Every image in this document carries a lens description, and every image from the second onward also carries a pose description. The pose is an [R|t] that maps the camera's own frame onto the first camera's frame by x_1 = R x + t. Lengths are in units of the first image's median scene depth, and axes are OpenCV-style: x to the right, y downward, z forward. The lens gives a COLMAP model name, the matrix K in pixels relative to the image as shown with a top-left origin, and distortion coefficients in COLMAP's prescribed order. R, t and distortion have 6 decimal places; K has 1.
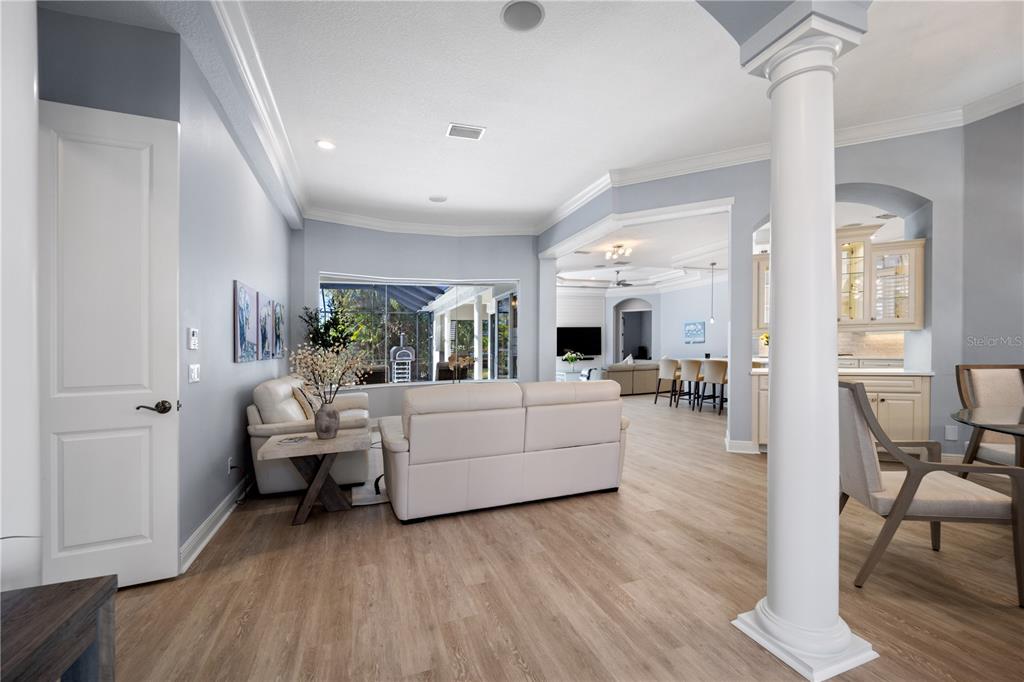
lens RADIAL K [[431.0, 0, 510.4], [0, 431.0, 348.5], [0, 0, 1]] dist [-0.002795, 0.000010]
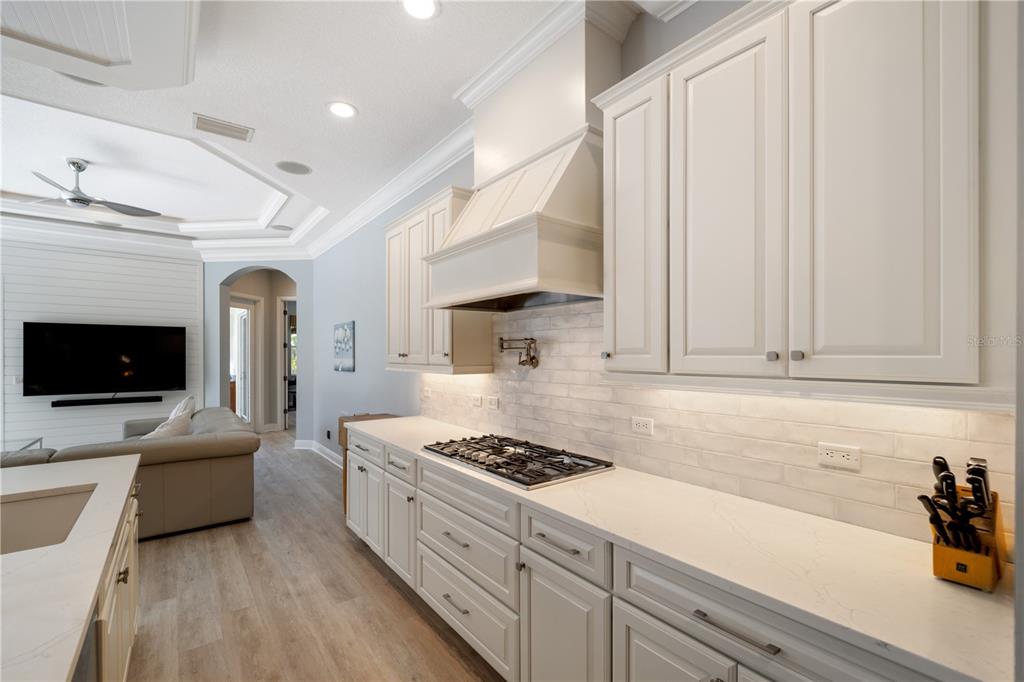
lens RADIAL K [[438.1, 0, 517.0], [0, 438.1, 354.9], [0, 0, 1]] dist [-0.003148, -0.001769]
pose [[0.943045, 0.019115, 0.332117, 0.437234], [-0.018407, 0.999817, -0.005278, -0.028175], [-0.332157, -0.001136, 0.943223, 0.519491]]
